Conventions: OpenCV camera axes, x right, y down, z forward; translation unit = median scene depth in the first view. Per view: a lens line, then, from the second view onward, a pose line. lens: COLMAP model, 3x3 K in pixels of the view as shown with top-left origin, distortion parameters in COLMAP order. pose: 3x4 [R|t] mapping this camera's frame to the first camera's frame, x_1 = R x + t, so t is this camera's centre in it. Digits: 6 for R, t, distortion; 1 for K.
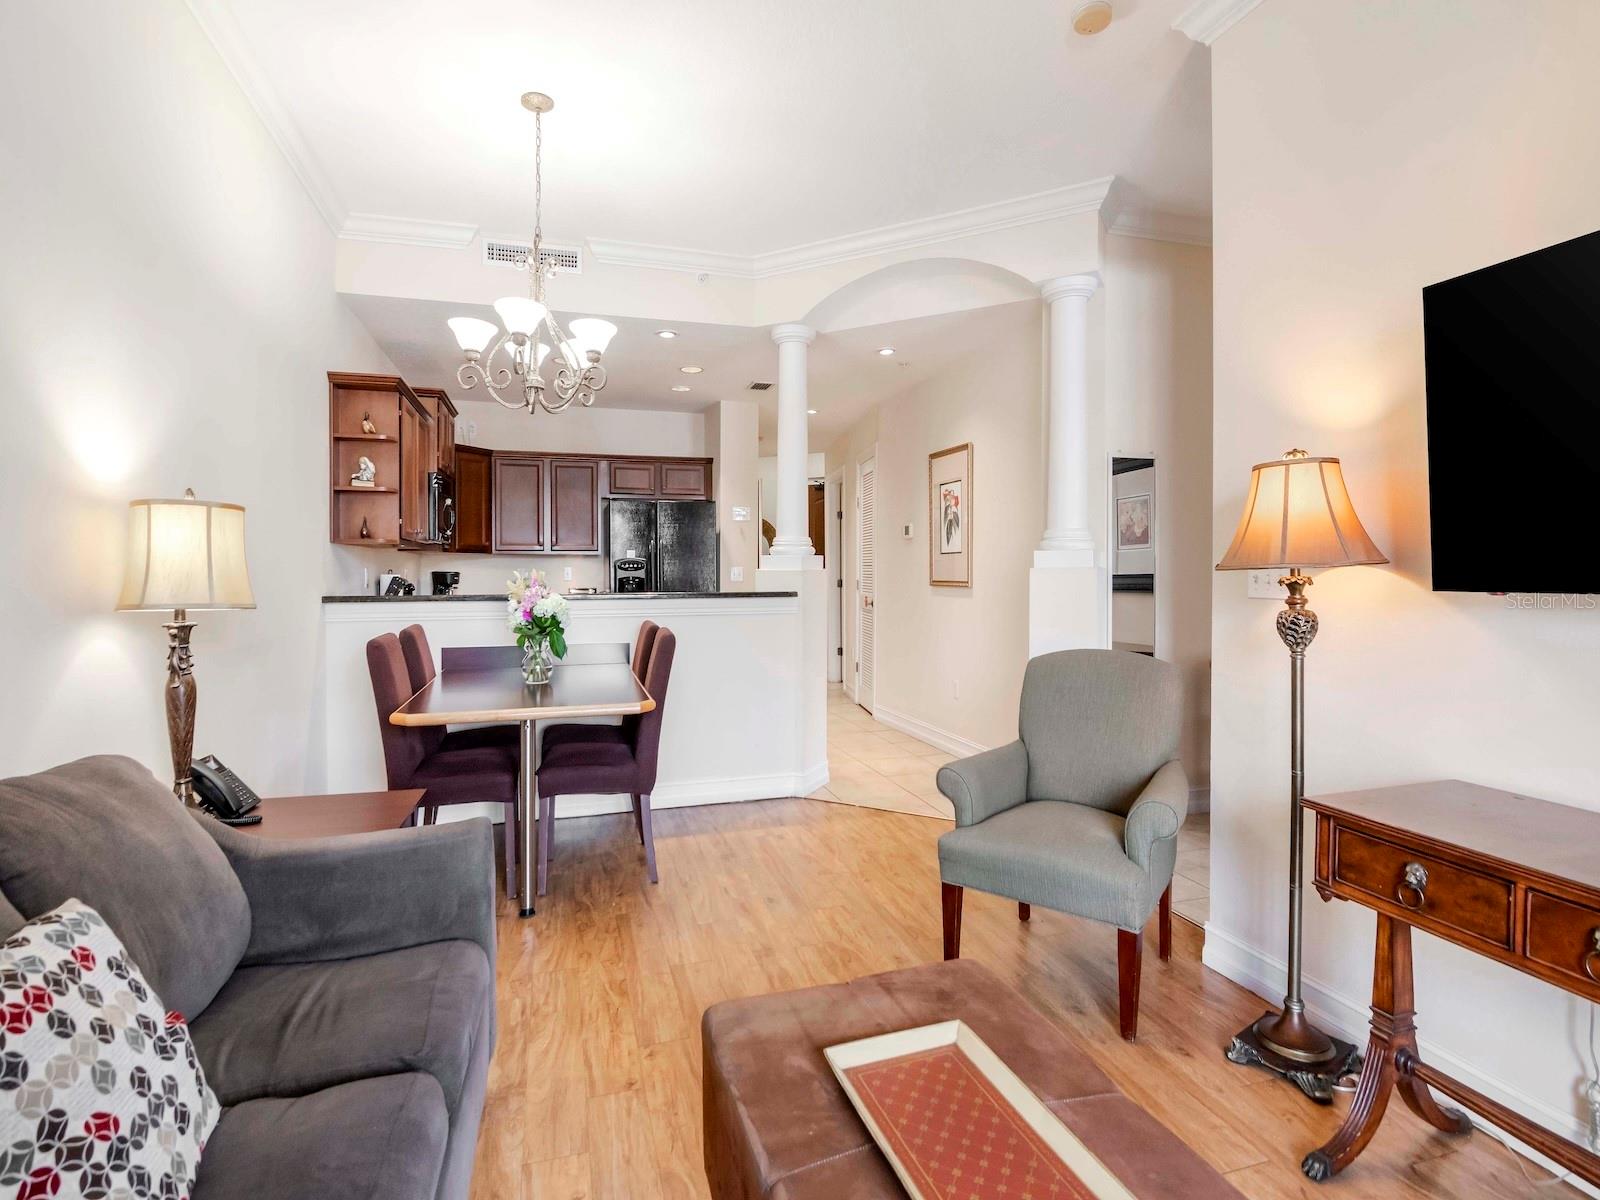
lens RADIAL K [[788.9, 0, 806.4], [0, 788.9, 593.4], [0, 0, 1]] dist [-0.010738, -0.000070]
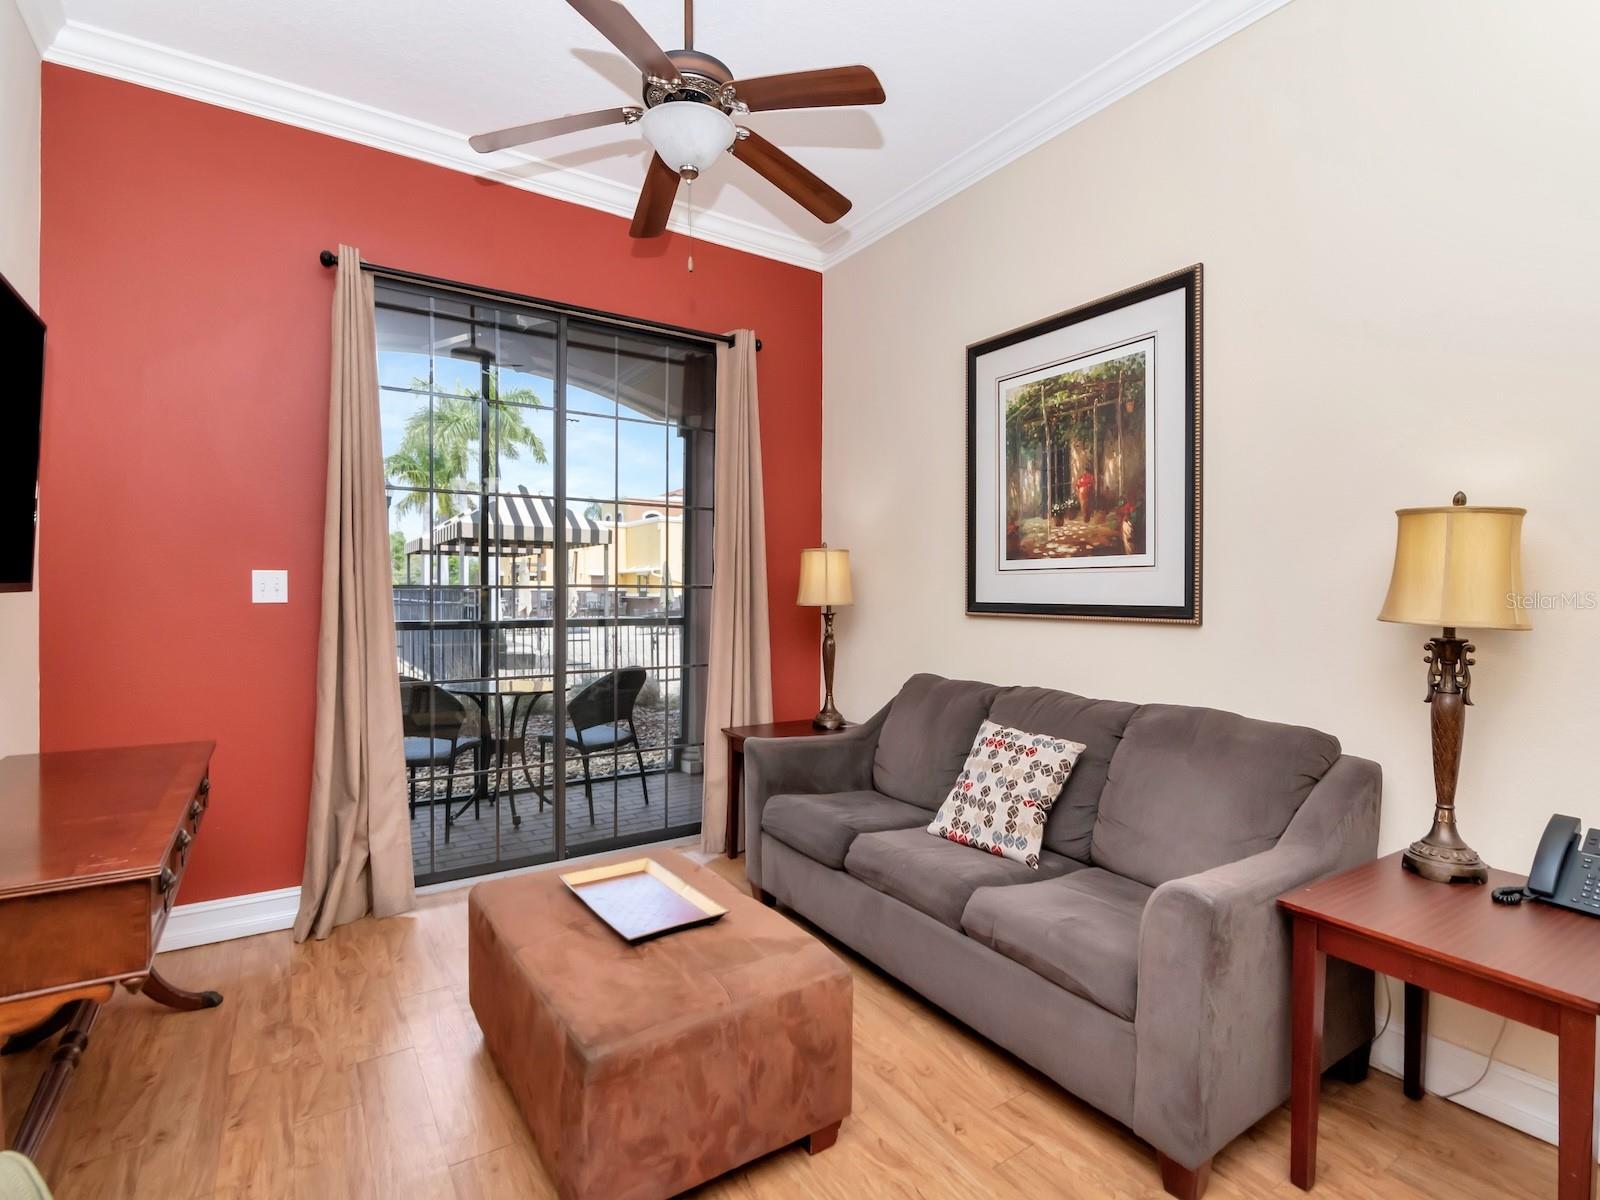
lens RADIAL K [[760.8, 0, 800.0], [0, 760.8, 600.0], [0, 0, 1]] dist [-0.000789, -0.000101]
pose [[-0.960420, 0.001284, -0.278552, 0.150491], [-0.010661, 0.999087, 0.041361, -0.028524], [0.278351, 0.042694, -0.959530, 1.234839]]
